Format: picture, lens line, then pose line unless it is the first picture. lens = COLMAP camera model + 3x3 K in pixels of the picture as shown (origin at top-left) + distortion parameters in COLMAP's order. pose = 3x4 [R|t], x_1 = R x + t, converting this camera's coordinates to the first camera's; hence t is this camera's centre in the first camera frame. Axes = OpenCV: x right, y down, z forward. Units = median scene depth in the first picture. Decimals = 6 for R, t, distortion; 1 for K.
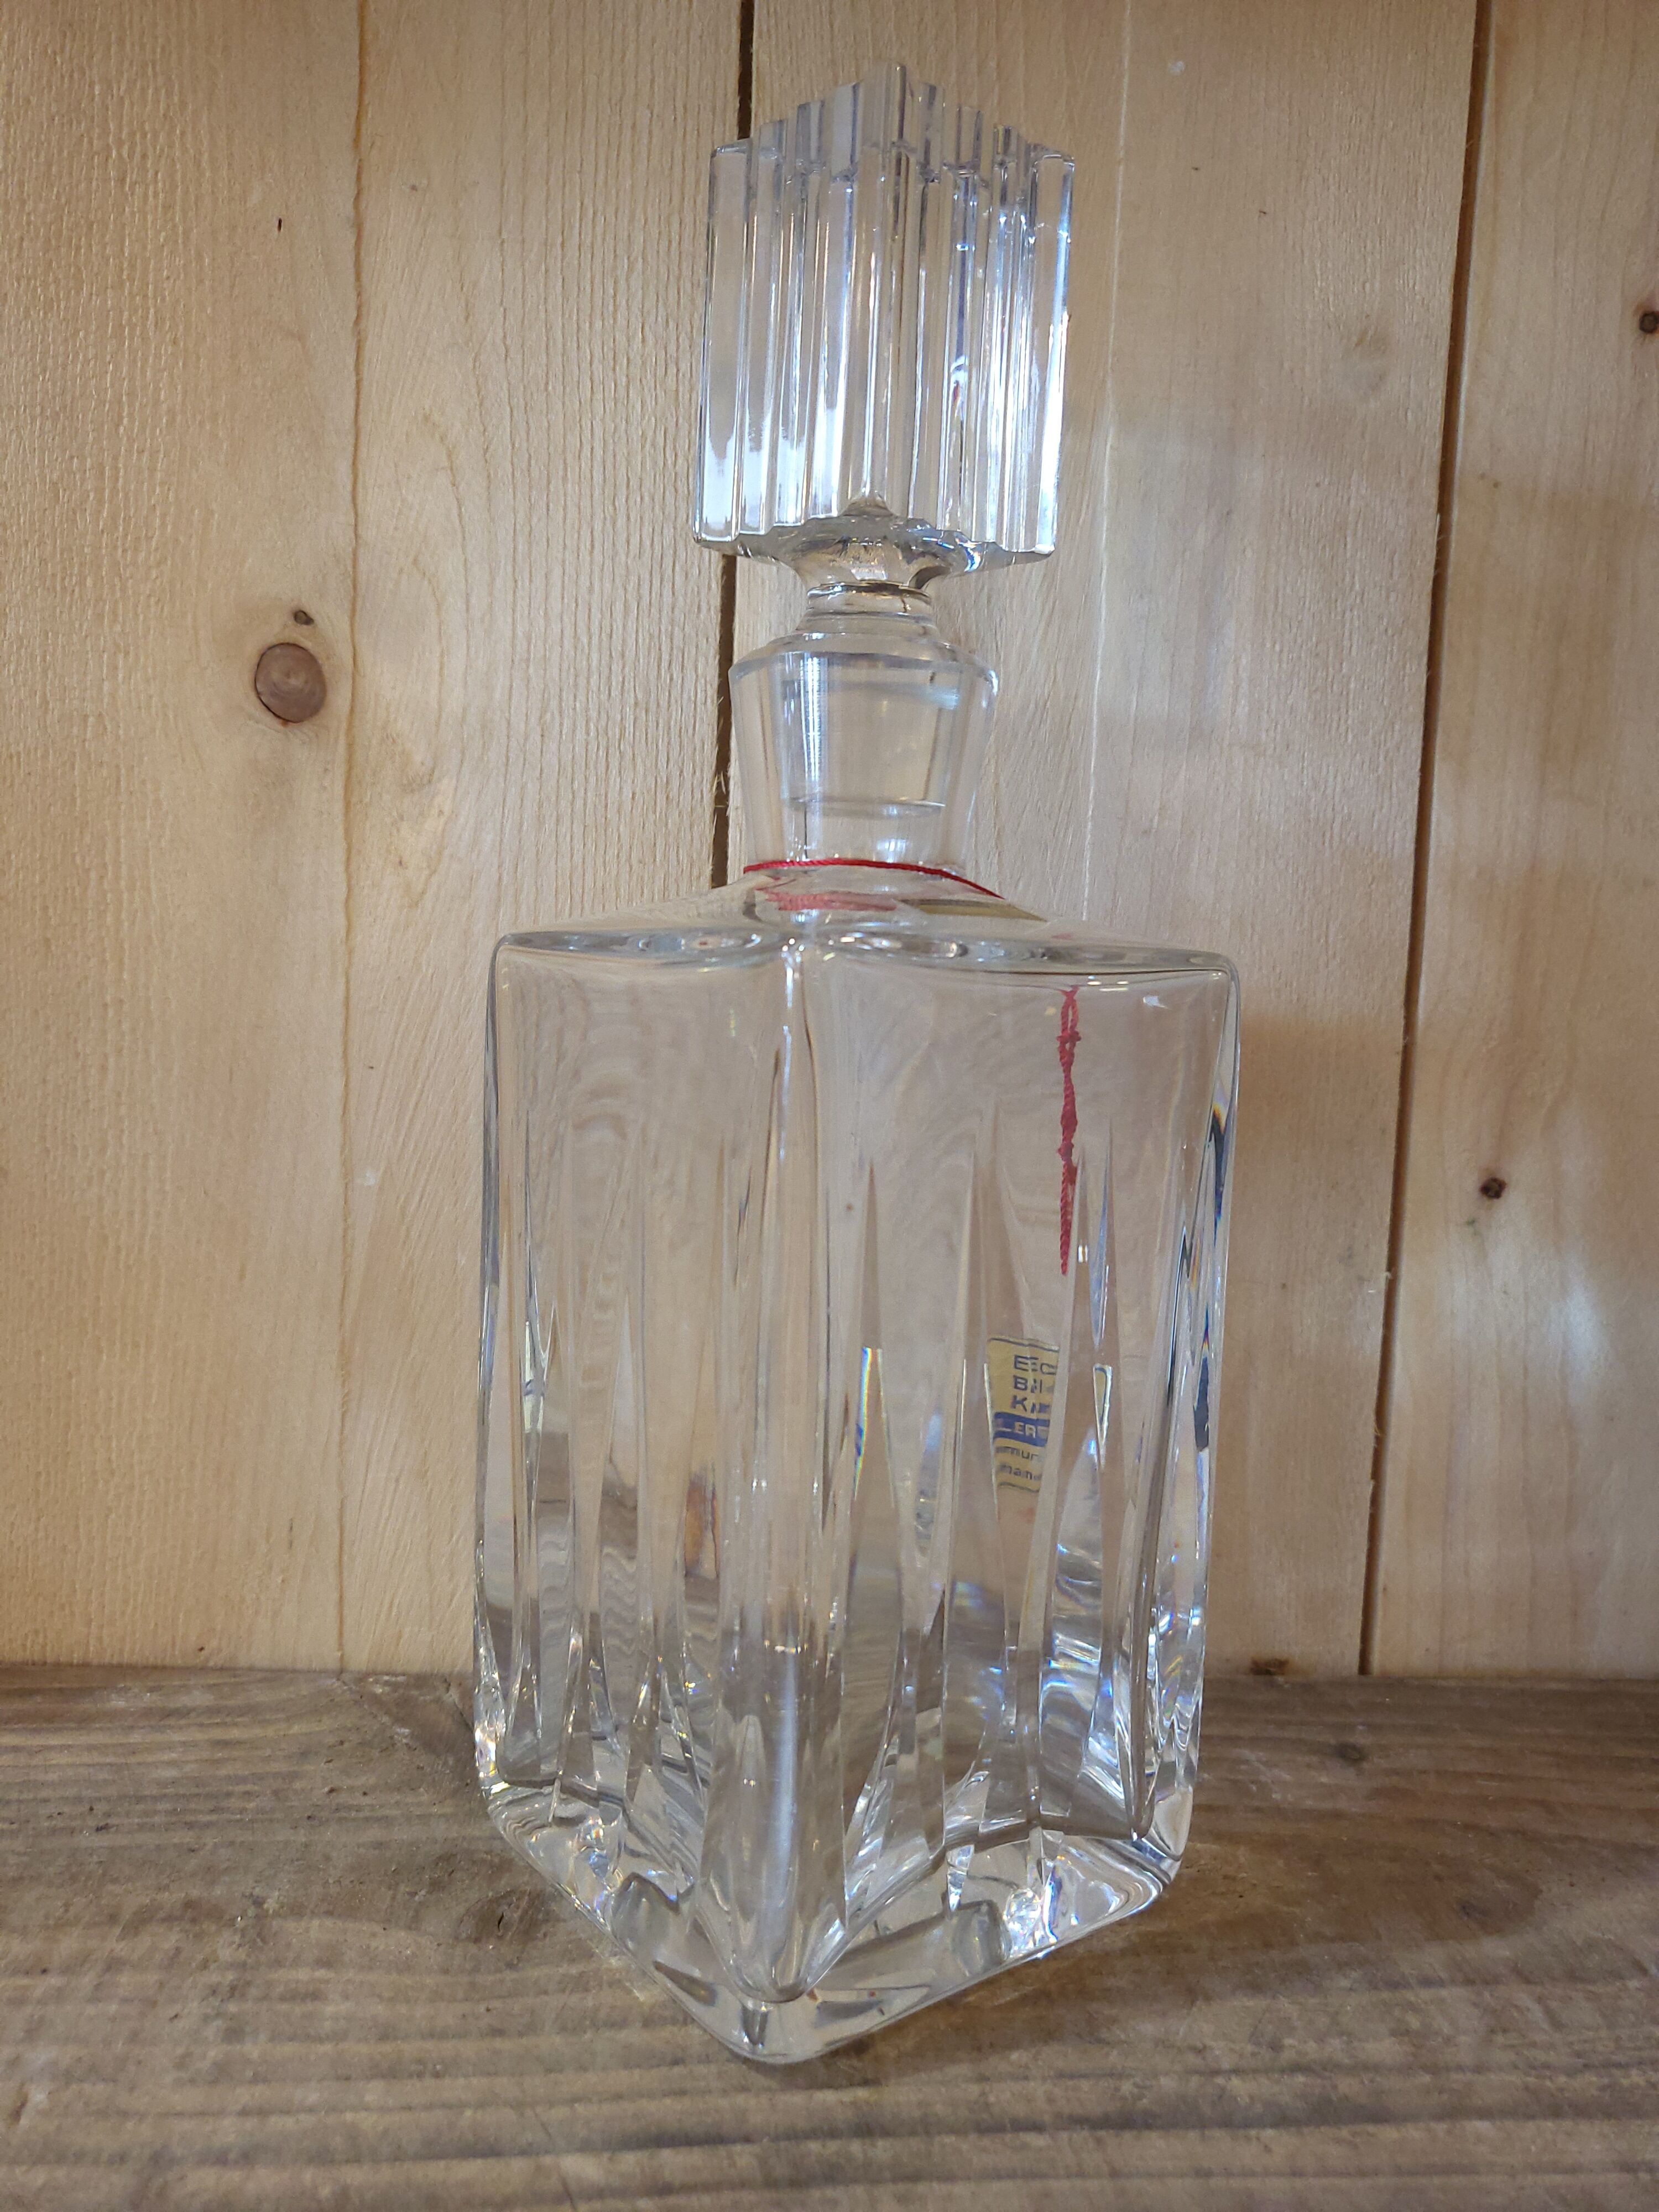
lens RADIAL K [[1697.9, 0, 806.9], [0, 1697.9, 1103.2], [0, 0, 1]] dist [-0.046424, 0.090663]
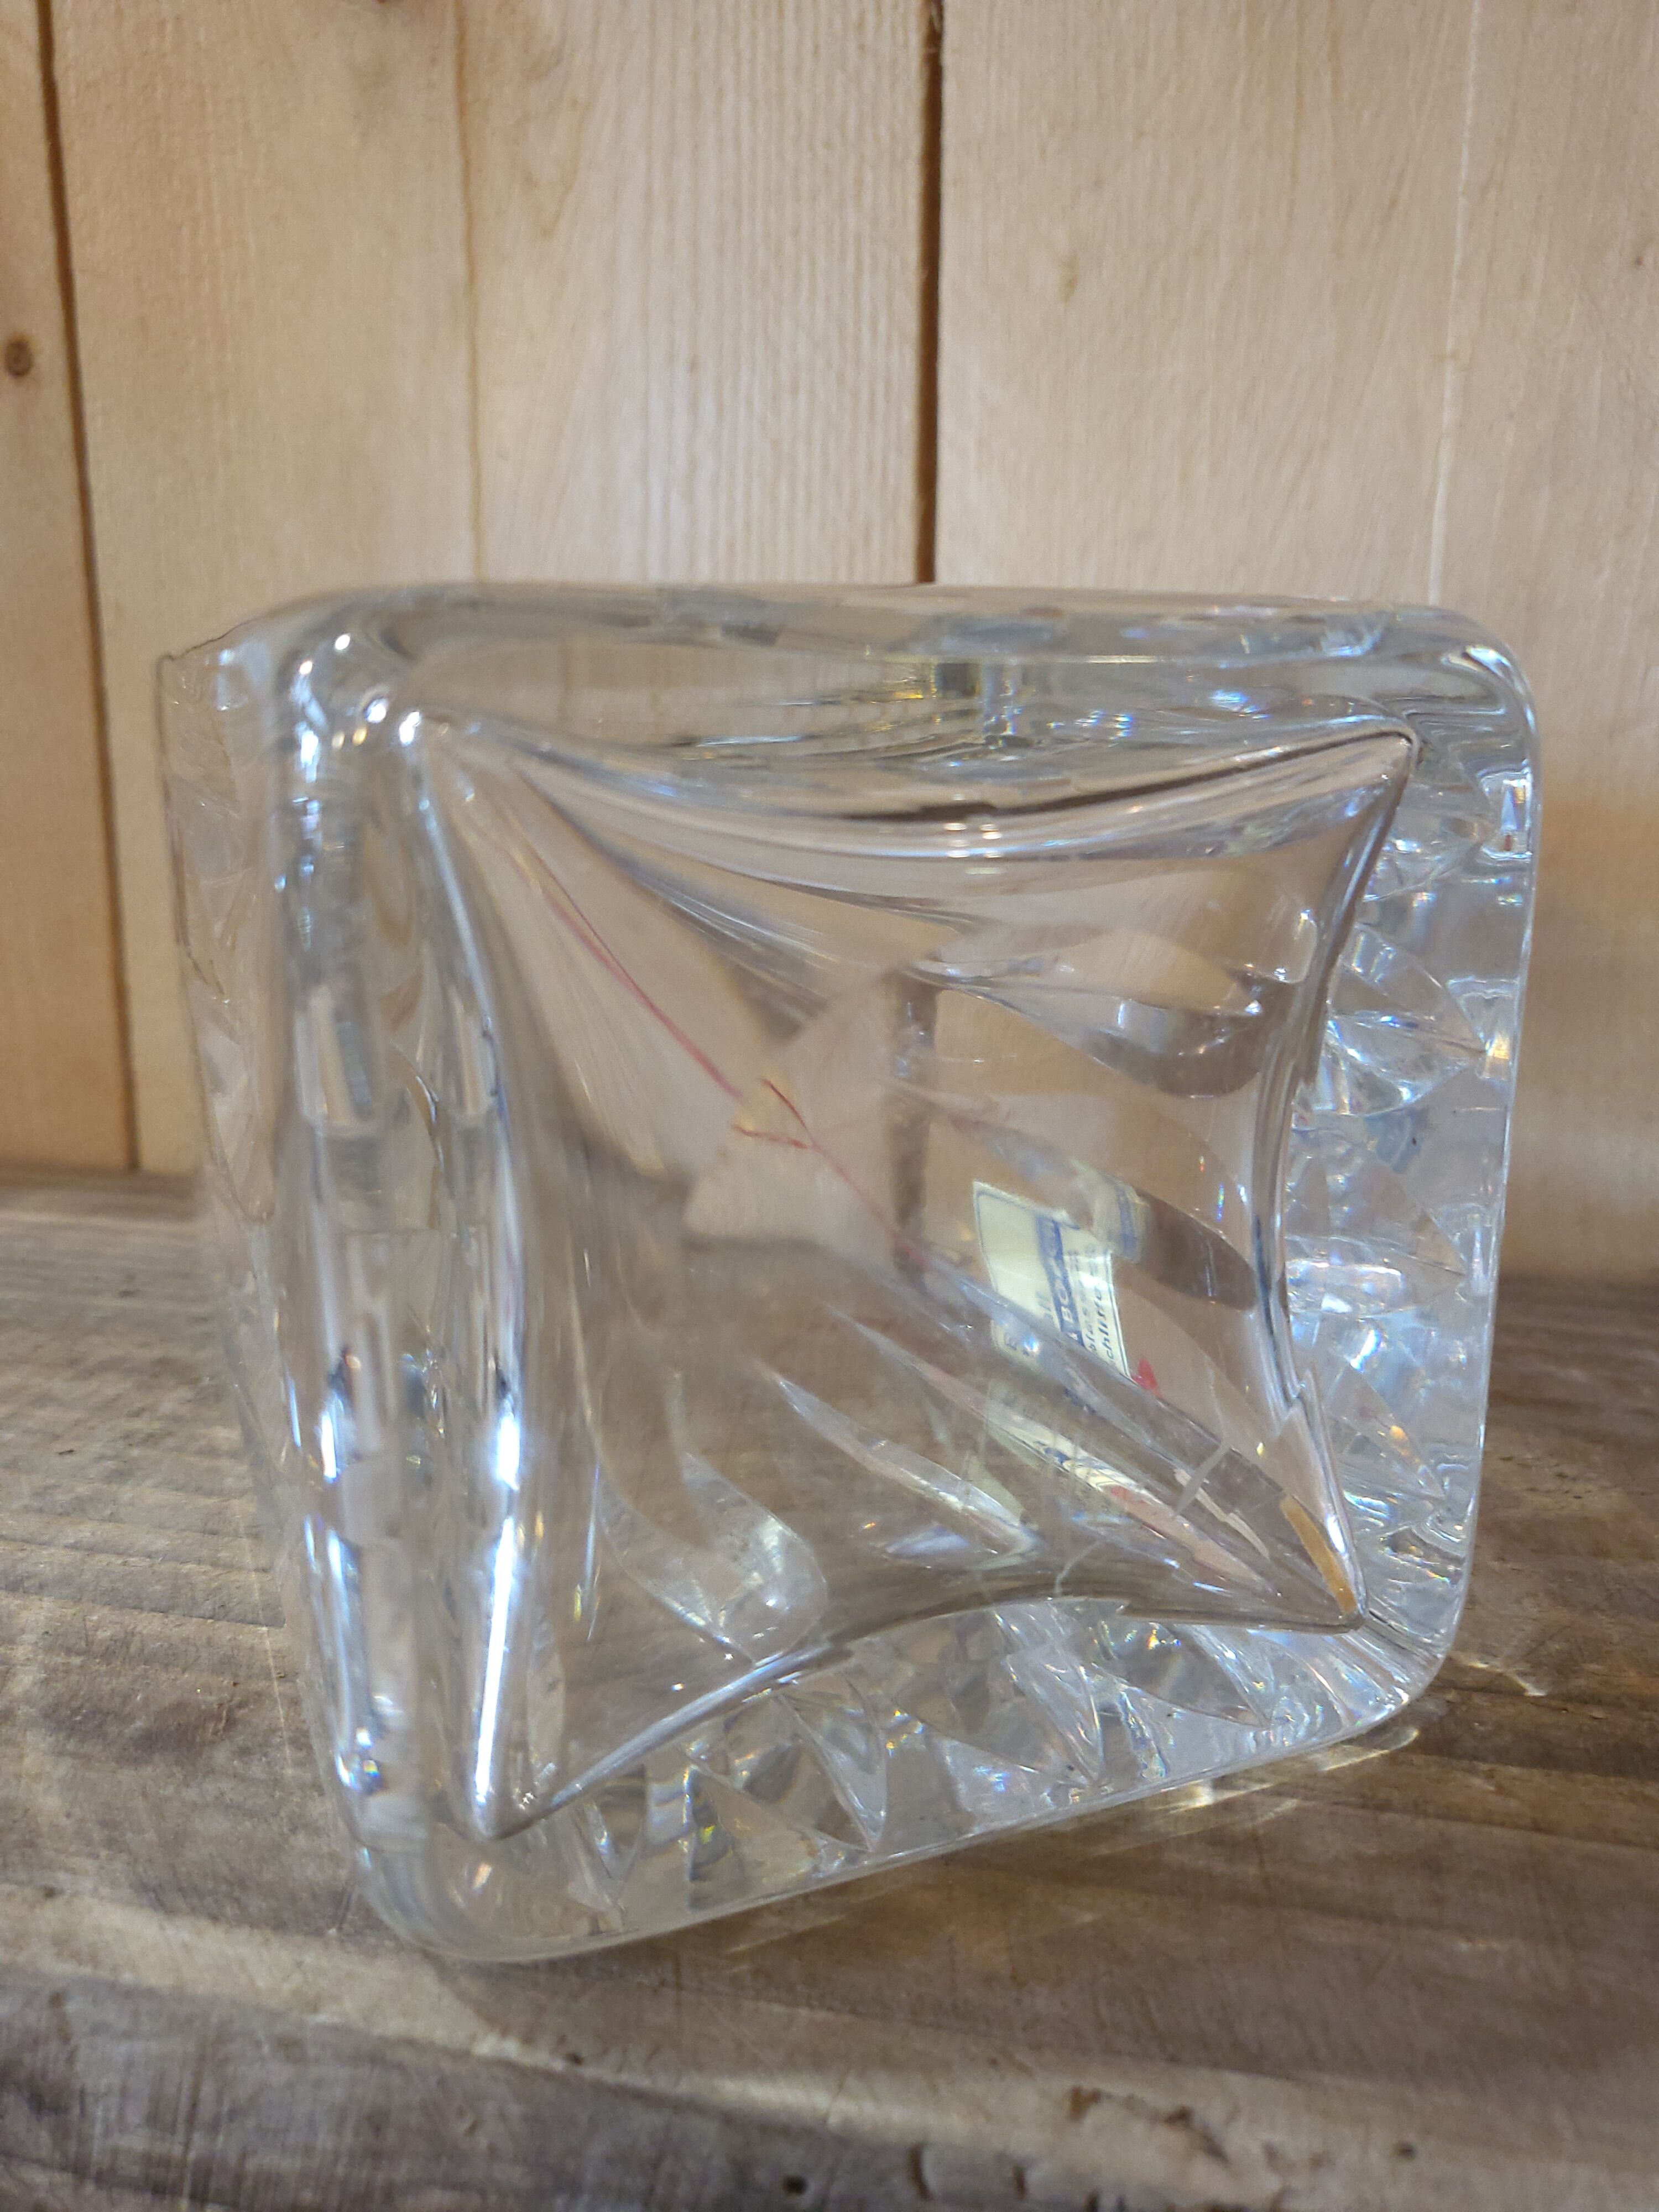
lens RADIAL K [[1721.1, 0, 829.5], [0, 1721.1, 1106.0], [0, 0, 1]] dist [-0.054429, 0.085862]
pose [[0.955960, 0.030603, -0.291897, 0.140919], [0.000738, 0.994295, 0.106662, 0.206374], [0.293496, -0.102180, 0.950484, 0.252468]]
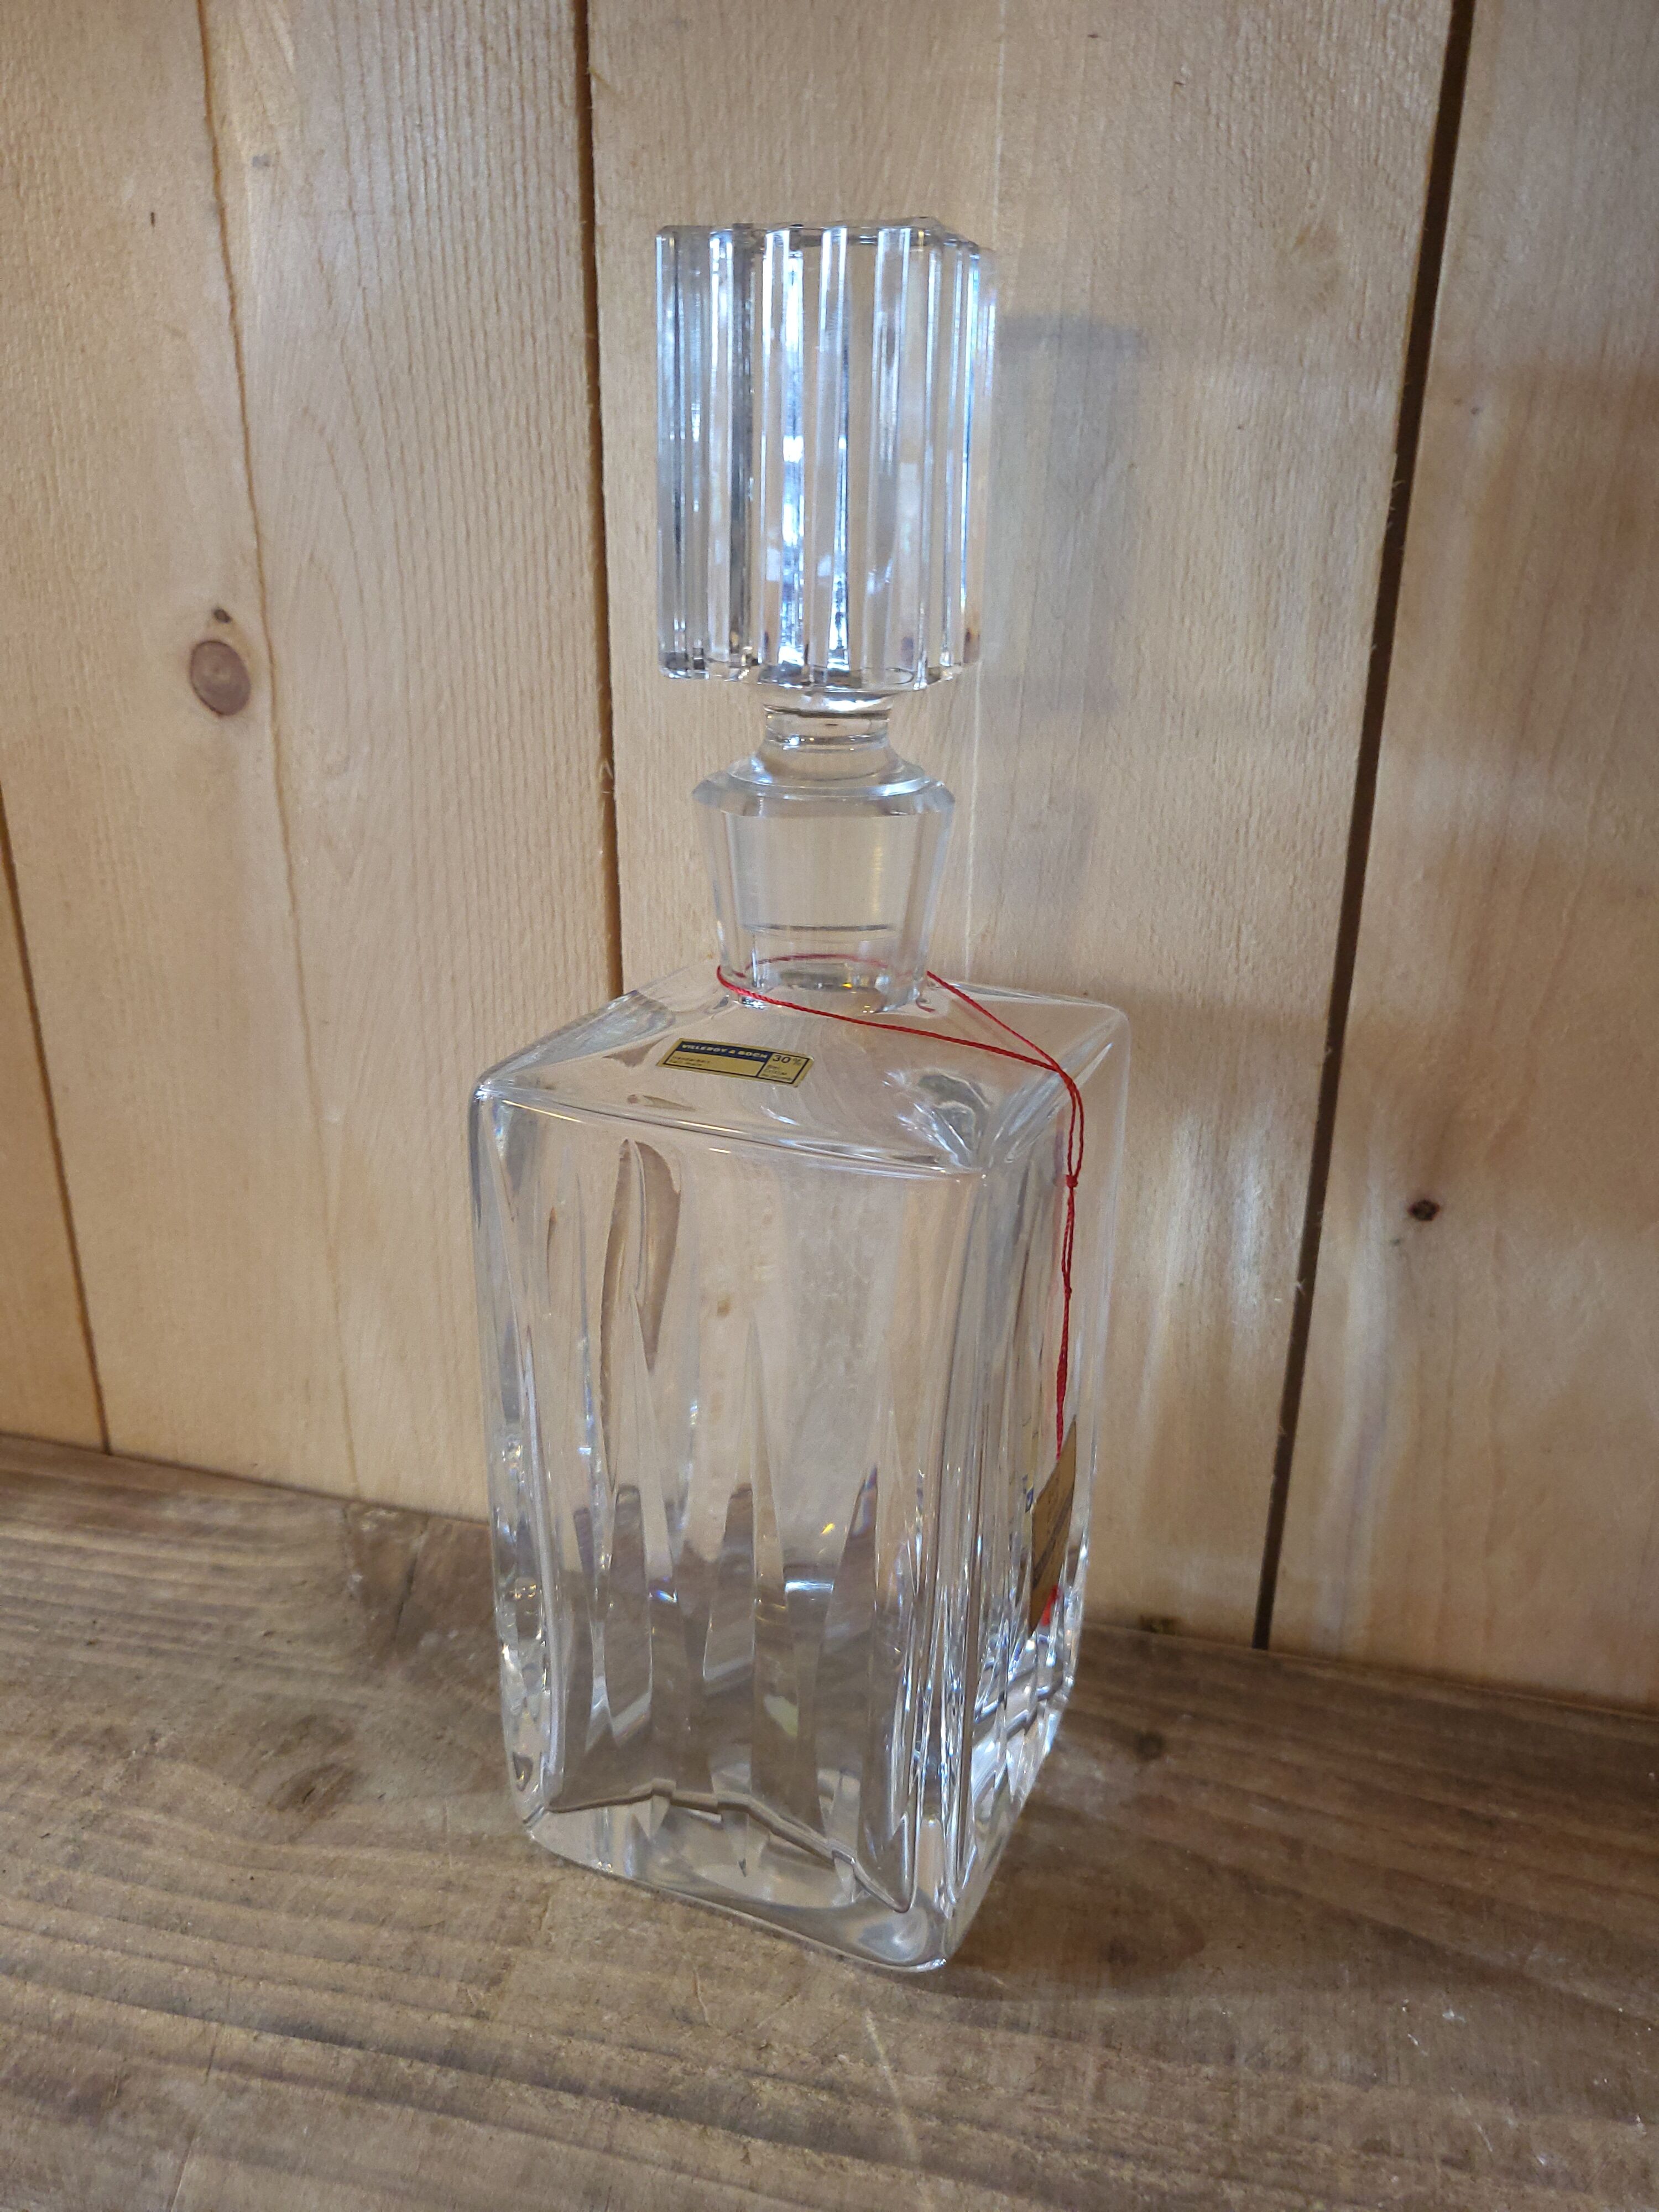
lens RADIAL K [[1697.9, 0, 806.9], [0, 1697.9, 1103.2], [0, 0, 1]] dist [-0.046424, 0.090663]
pose [[0.946176, 0.087236, -0.311675, 0.409153], [-0.001232, 0.963954, 0.266066, -0.276831], [0.323651, -0.251362, 0.912177, 0.073950]]
